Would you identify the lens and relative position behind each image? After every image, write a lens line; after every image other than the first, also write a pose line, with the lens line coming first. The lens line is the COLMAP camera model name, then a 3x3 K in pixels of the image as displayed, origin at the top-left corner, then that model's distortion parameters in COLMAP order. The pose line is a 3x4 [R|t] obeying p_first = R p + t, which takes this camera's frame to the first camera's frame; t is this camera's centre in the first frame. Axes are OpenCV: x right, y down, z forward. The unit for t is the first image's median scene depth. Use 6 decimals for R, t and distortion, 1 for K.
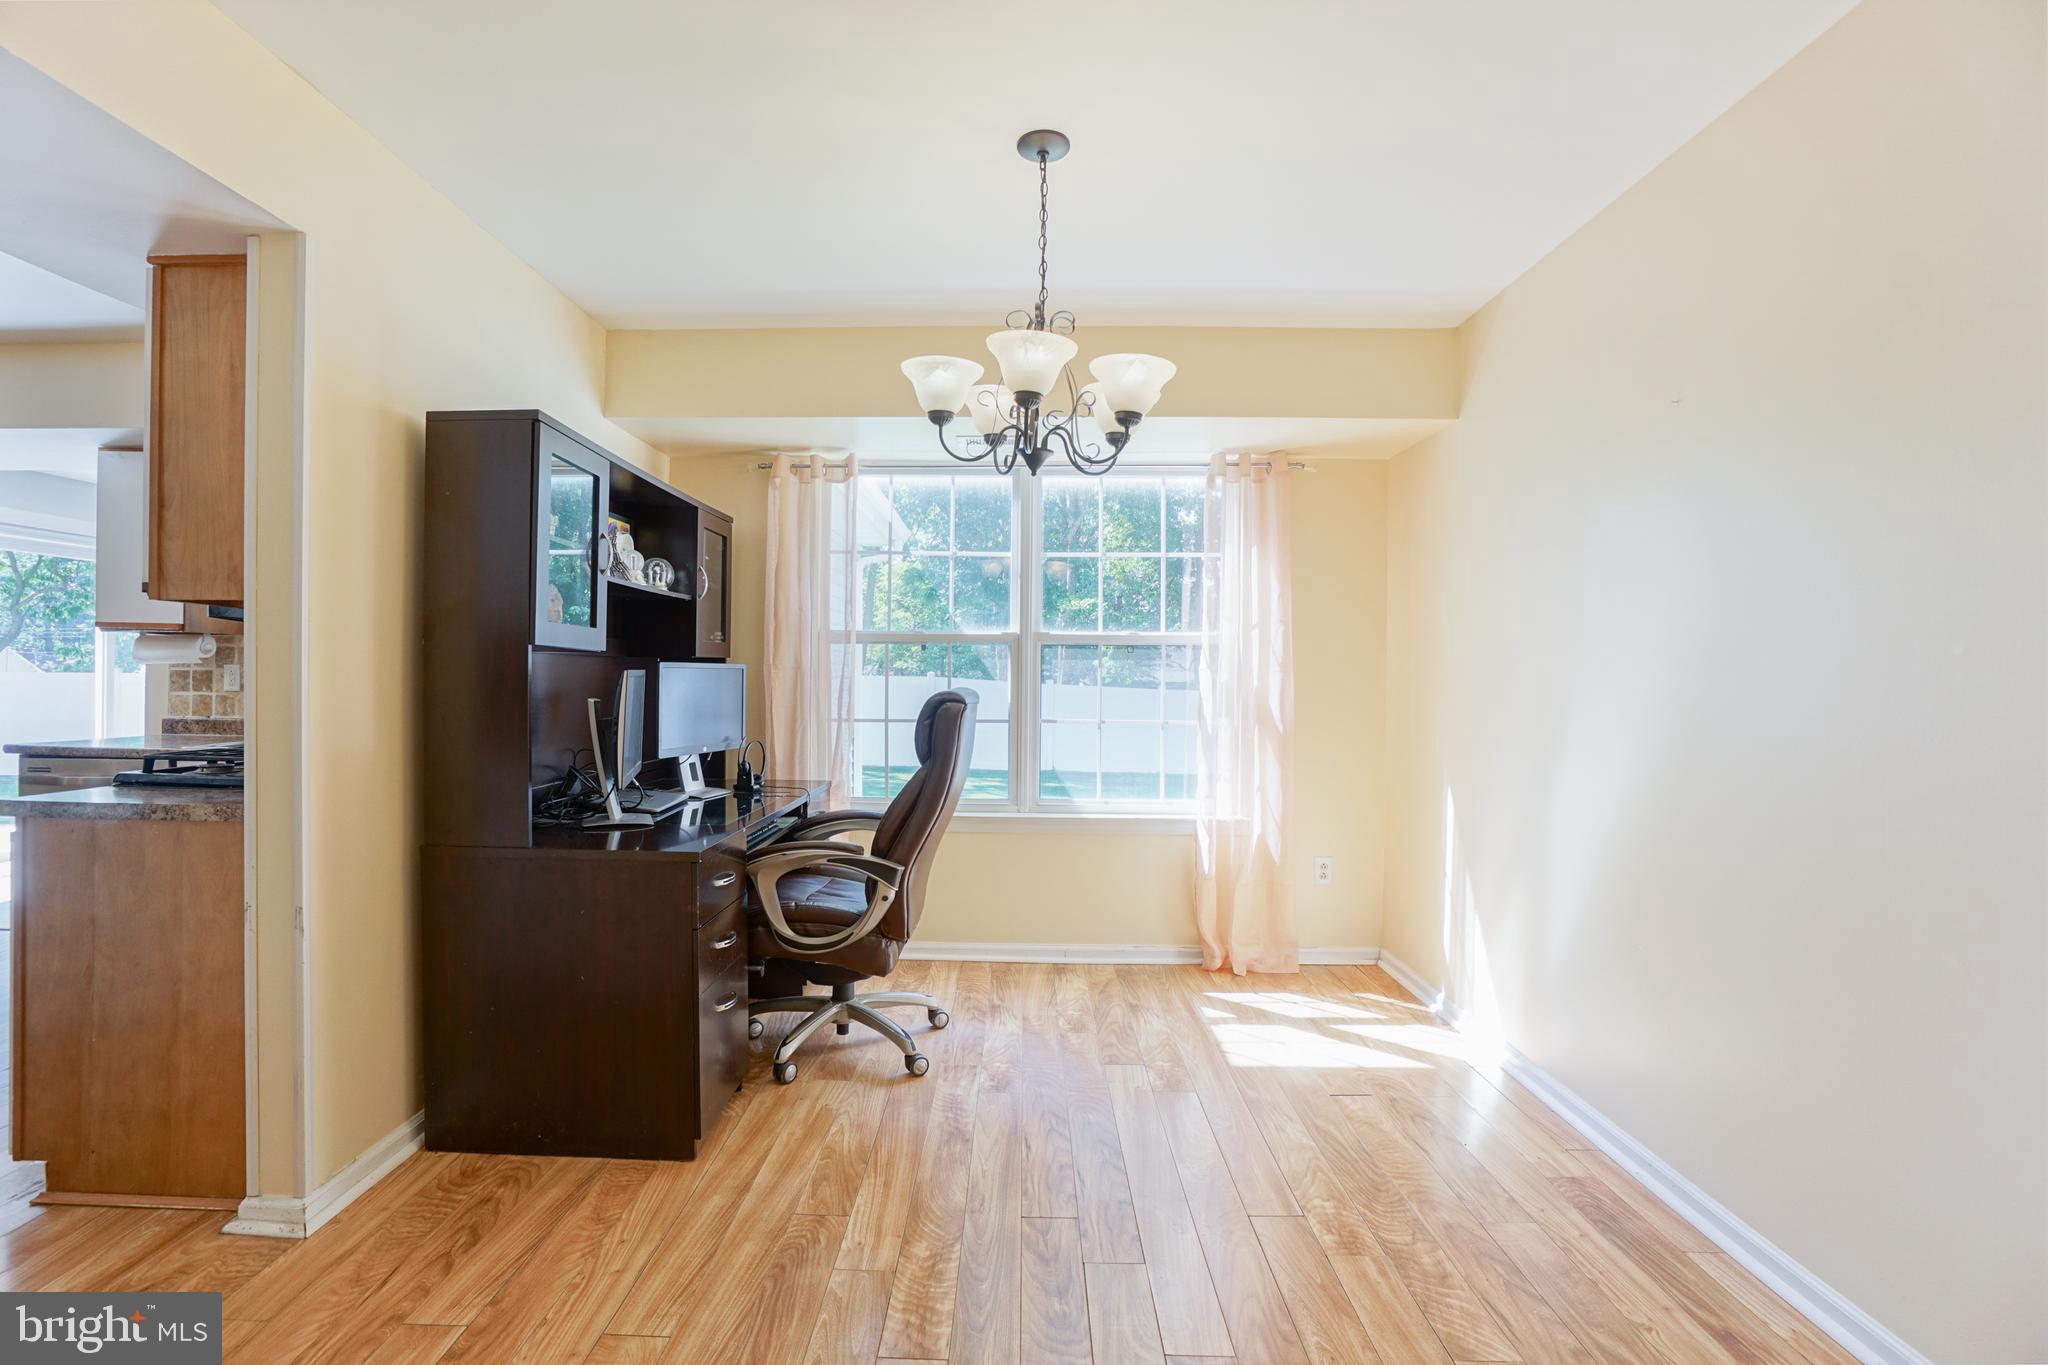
lens RADIAL K [[917.1, 0, 1033.8], [0, 917.1, 676.0], [0, 0, 1]] dist [-0.045362, 0.010446]
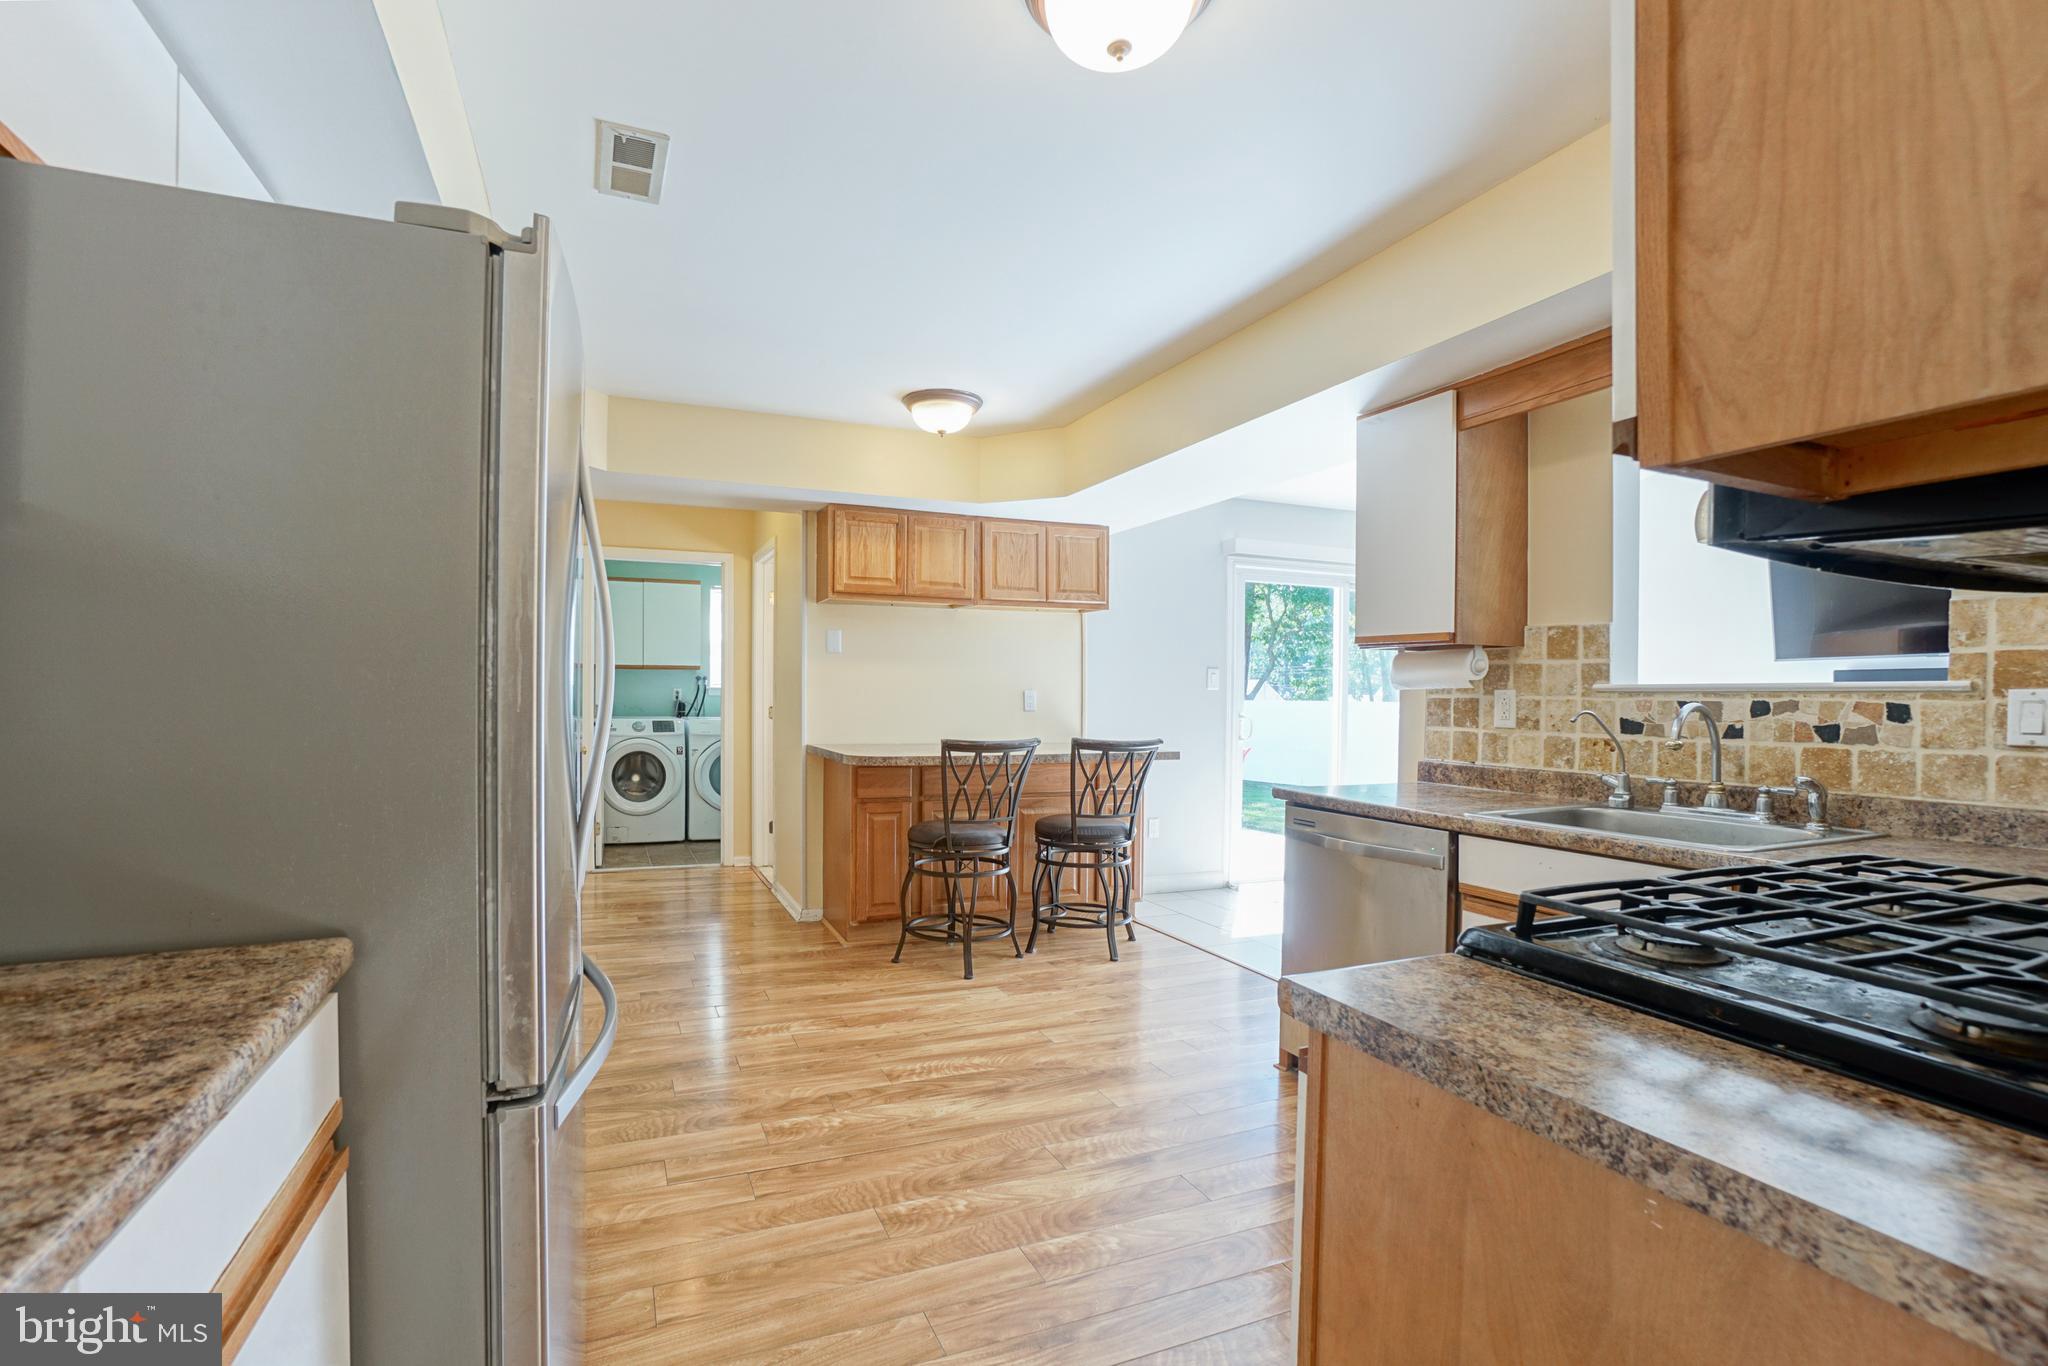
lens RADIAL K [[917.1, 0, 967.3], [0, 917.1, 701.7], [0, 0, 1]] dist [-0.045362, 0.010446]
pose [[0.382871, 0.005130, -0.923788, -0.406372], [-0.008931, 0.999958, 0.001852, -0.001228], [0.923759, 0.007541, 0.382900, 0.336584]]
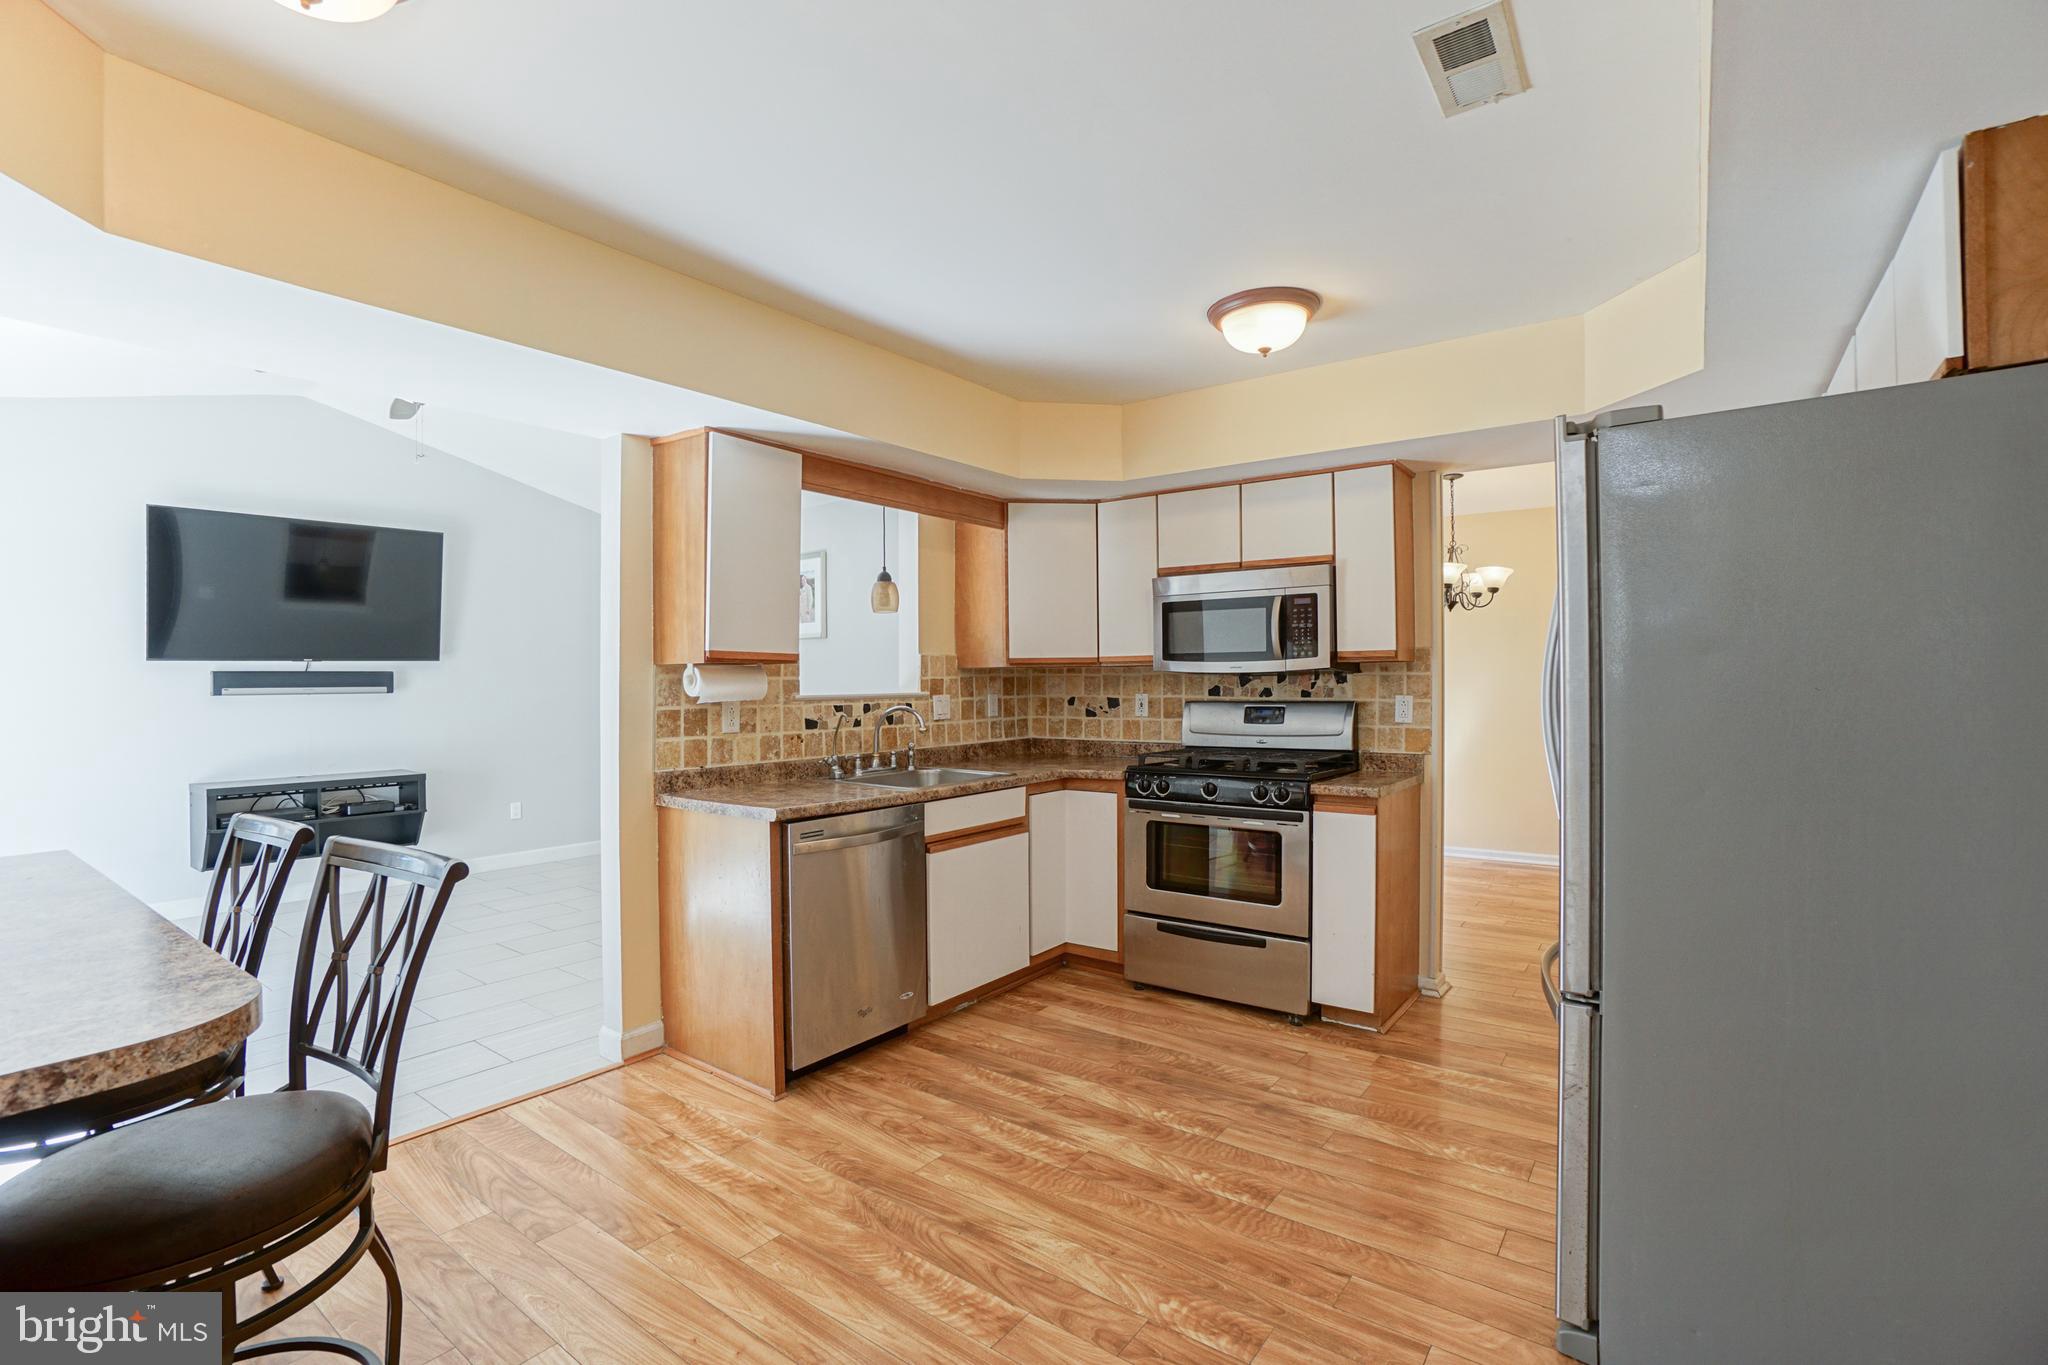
lens RADIAL K [[917.1, 0, 1005.3], [0, 917.1, 686.9], [0, 0, 1]] dist [-0.045362, 0.010446]
pose [[0.598831, -0.014762, 0.800739, -1.427046], [0.011605, 0.999885, 0.009755, -0.031062], [-0.800791, 0.003451, 0.598934, 0.286574]]
